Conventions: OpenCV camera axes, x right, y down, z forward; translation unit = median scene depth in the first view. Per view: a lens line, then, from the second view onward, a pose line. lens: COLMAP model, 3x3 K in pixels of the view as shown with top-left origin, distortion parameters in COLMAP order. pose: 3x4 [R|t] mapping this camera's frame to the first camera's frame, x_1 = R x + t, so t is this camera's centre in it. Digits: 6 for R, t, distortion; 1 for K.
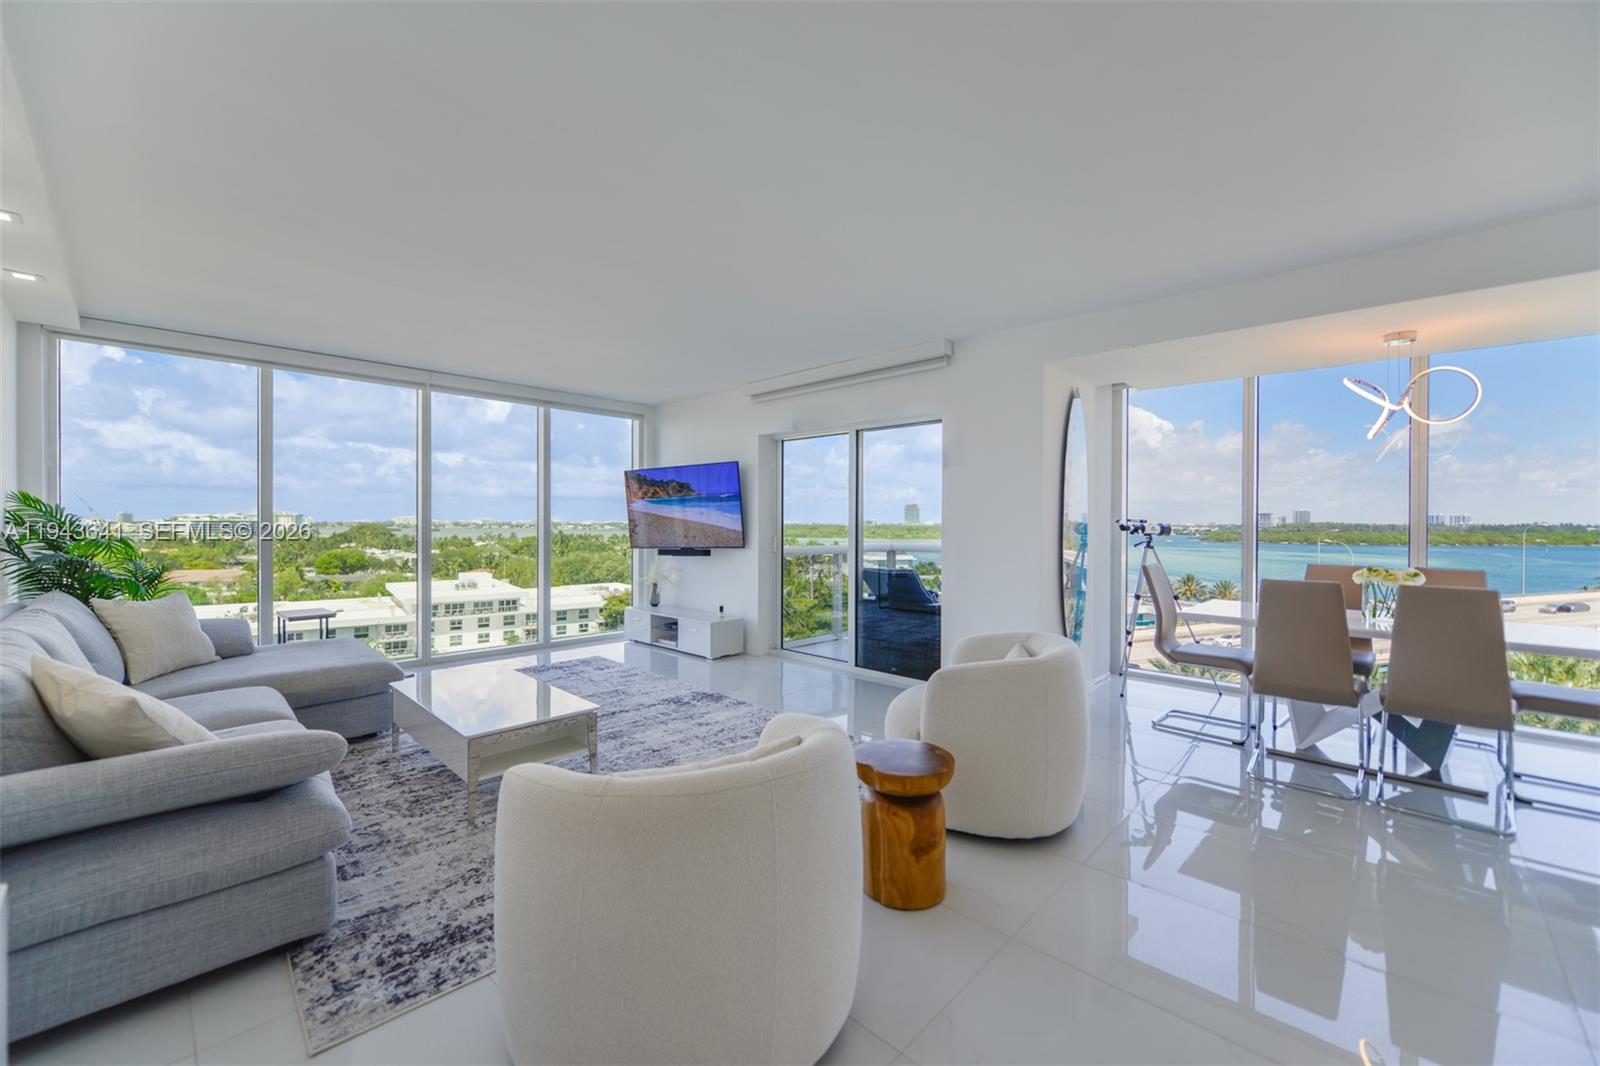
lens RADIAL K [[634.1, 0, 788.8], [0, 634.1, 528.1], [0, 0, 1]] dist [0.001490, -0.000362]
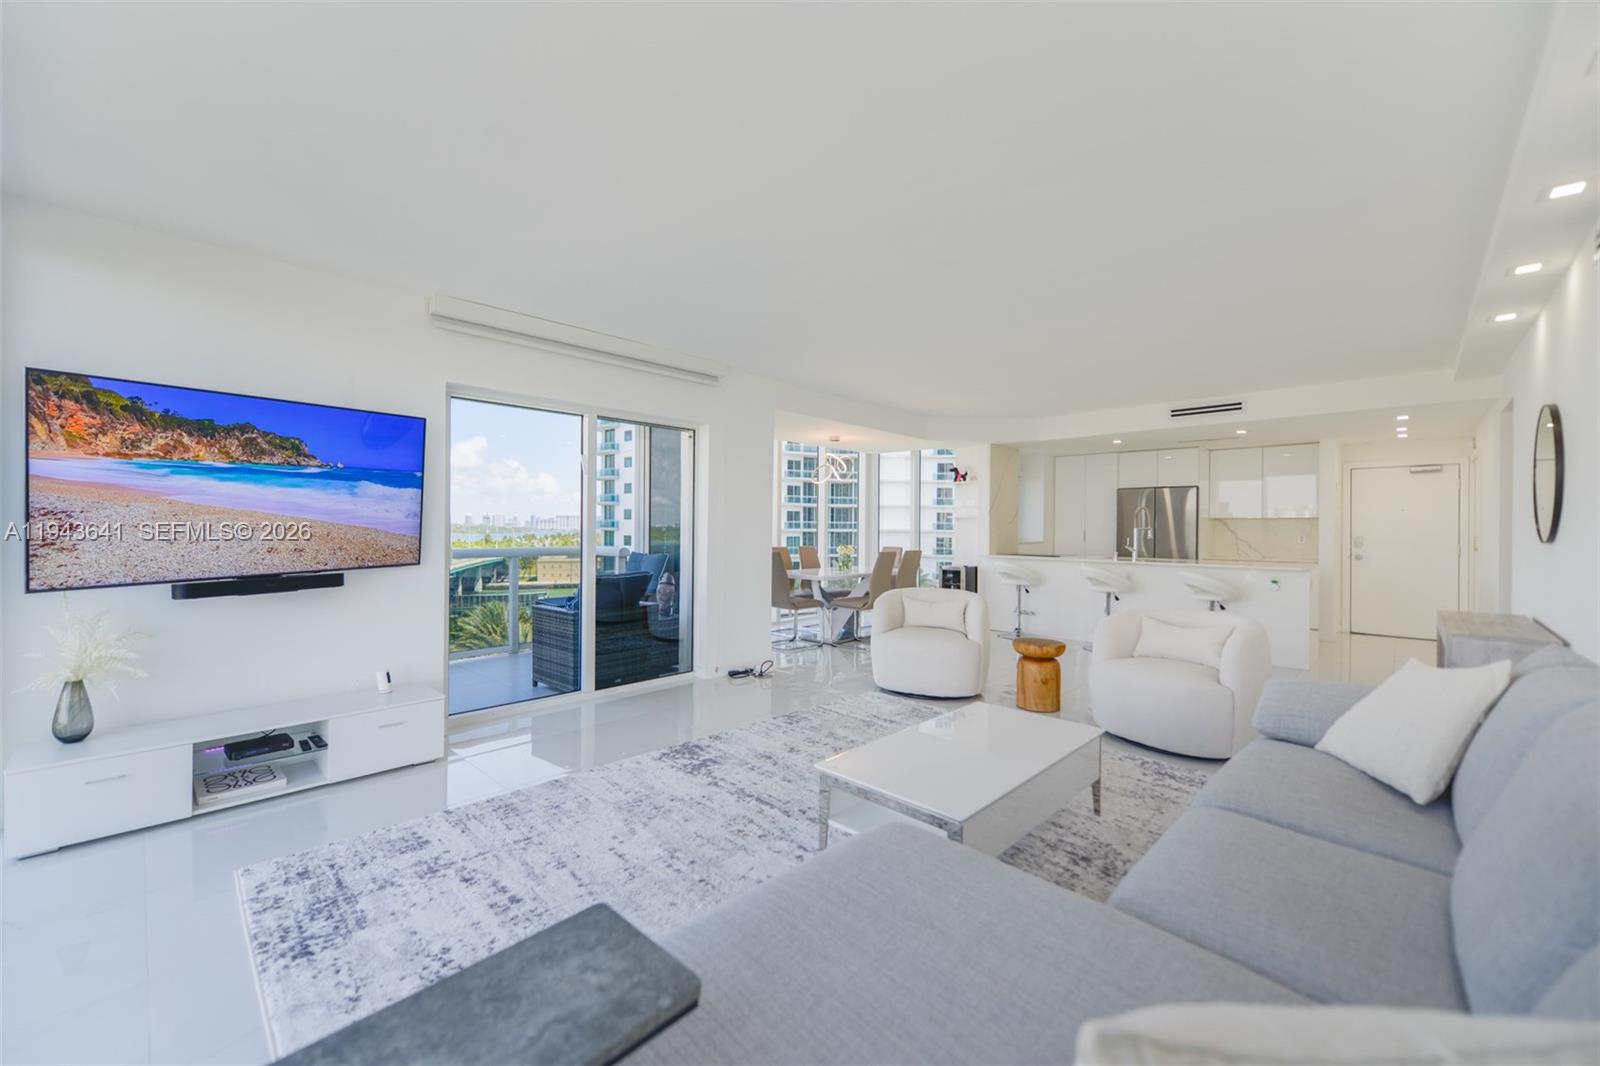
lens RADIAL K [[634.1, 0, 788.8], [0, 634.1, 528.1], [0, 0, 1]] dist [0.001490, -0.000362]
pose [[-0.000800, -0.006295, 0.999980, -0.718618], [0.001417, 0.999979, 0.006296, -0.006739], [-0.999999, 0.001422, -0.000791, 0.702836]]
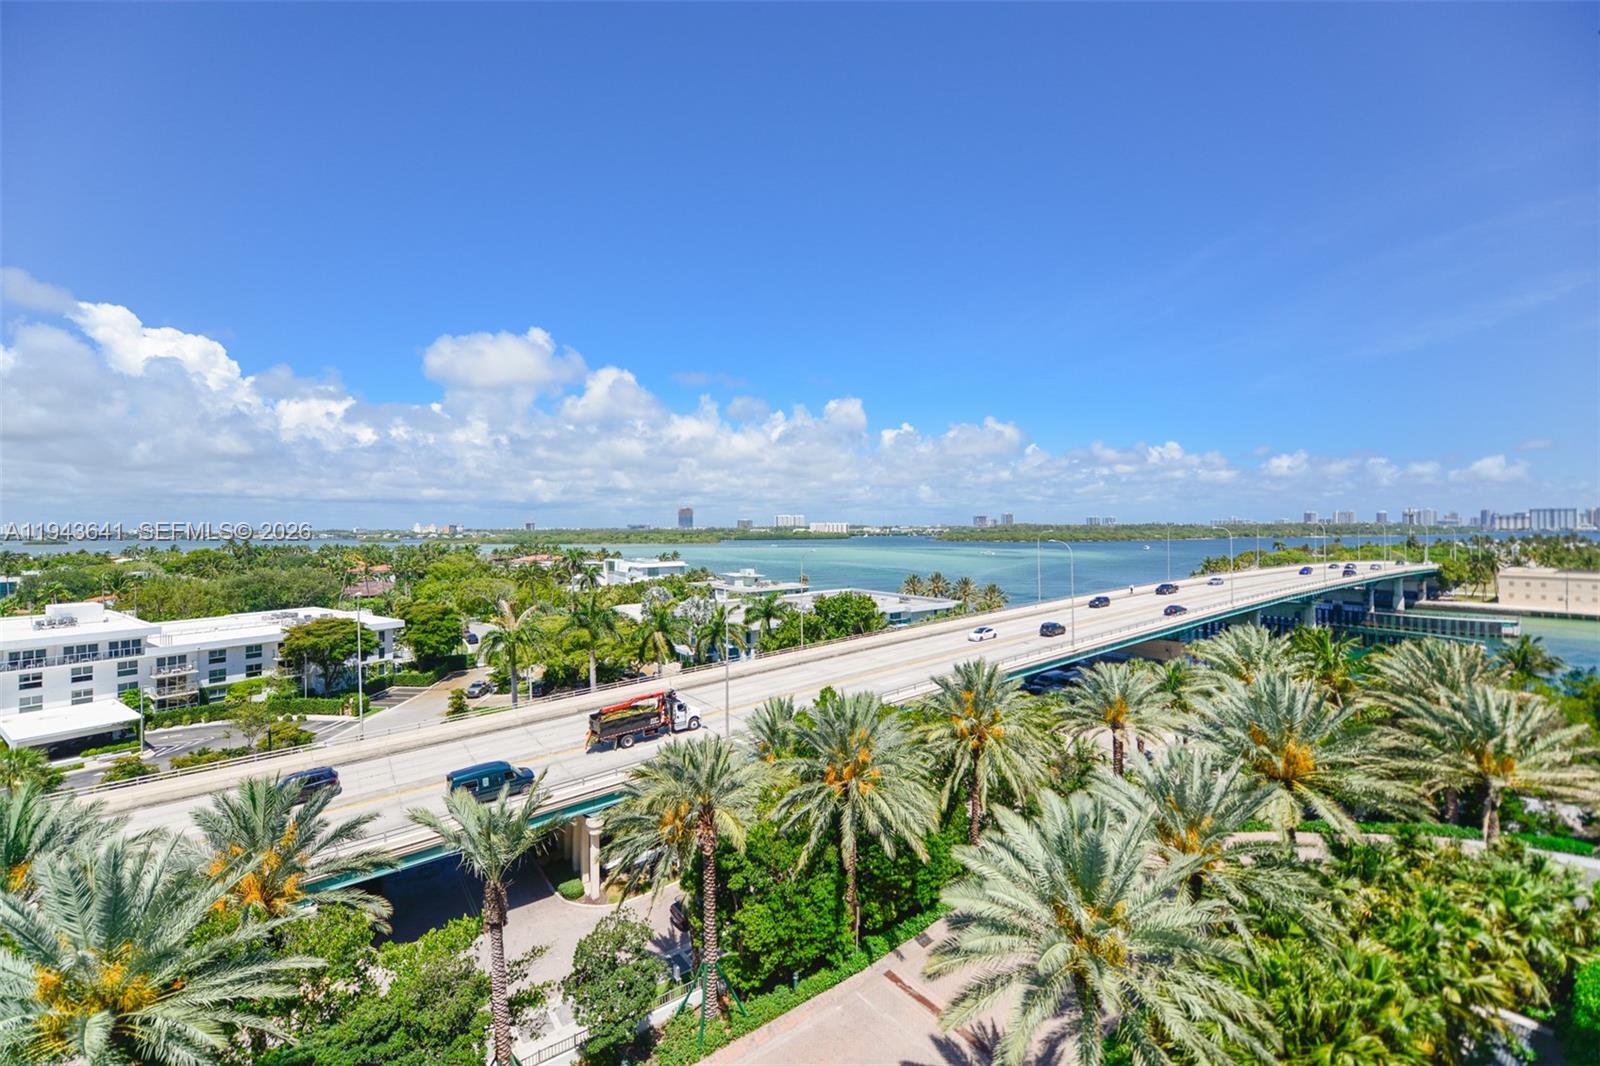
lens RADIAL K [[643.2, 0, 789.3], [0, 643.2, 526.8], [0, 0, 1]] dist [-0.019084, -0.000835]
pose [[0.938911, -0.009349, 0.344032, 0.404717], [0.012551, 0.999896, -0.007081, -0.020709], [-0.343930, 0.010966, 0.938931, 1.353214]]
